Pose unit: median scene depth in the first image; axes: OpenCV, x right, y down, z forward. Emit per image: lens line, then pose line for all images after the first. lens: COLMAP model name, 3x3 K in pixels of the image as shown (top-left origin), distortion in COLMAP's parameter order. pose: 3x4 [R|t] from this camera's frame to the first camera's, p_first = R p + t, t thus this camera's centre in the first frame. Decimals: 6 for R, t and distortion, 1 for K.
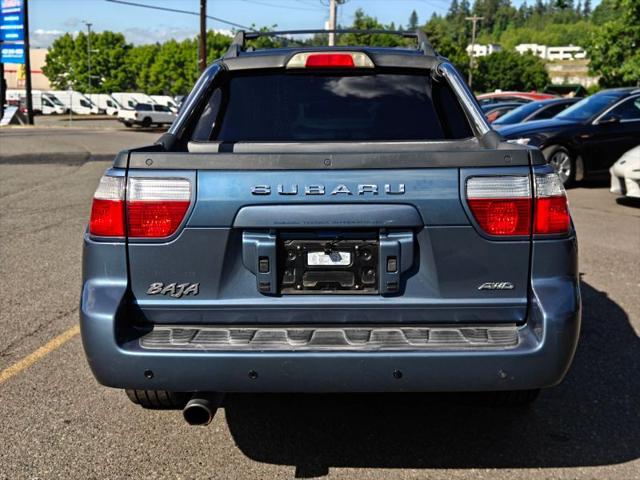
lens RADIAL K [[880.1, 0, 320.0], [0, 880.1, 240.0], [0, 0, 1]] dist [0.066273, -0.066247]
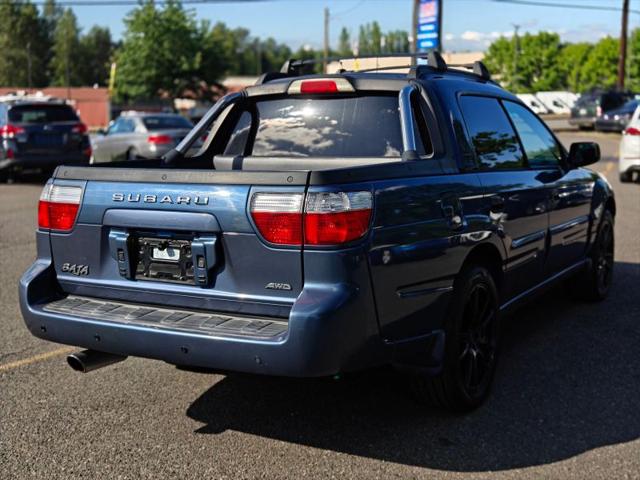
lens RADIAL K [[880.1, 0, 320.0], [0, 880.1, 240.0], [0, 0, 1]] dist [0.066273, -0.066247]
pose [[0.873744, 0.060461, -0.482614, 0.527117], [-0.059457, 0.998079, 0.017394, -0.021928], [0.482738, 0.013497, 0.875661, 0.001998]]
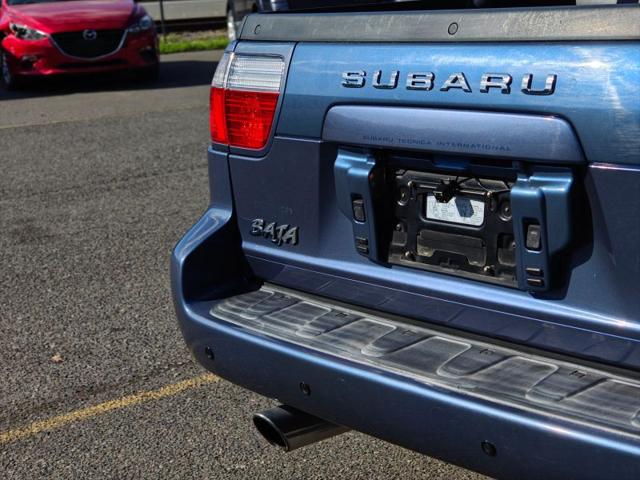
lens RADIAL K [[1236.3, 0, 320.0], [0, 1236.3, 240.0], [0, 0, 1]] dist [0.129851, -0.071437]
pose [[0.666827, 0.125828, -0.734513, 0.336035], [-0.062328, 0.991606, 0.113285, -0.027018], [0.742601, -0.029761, 0.669072, 0.280256]]
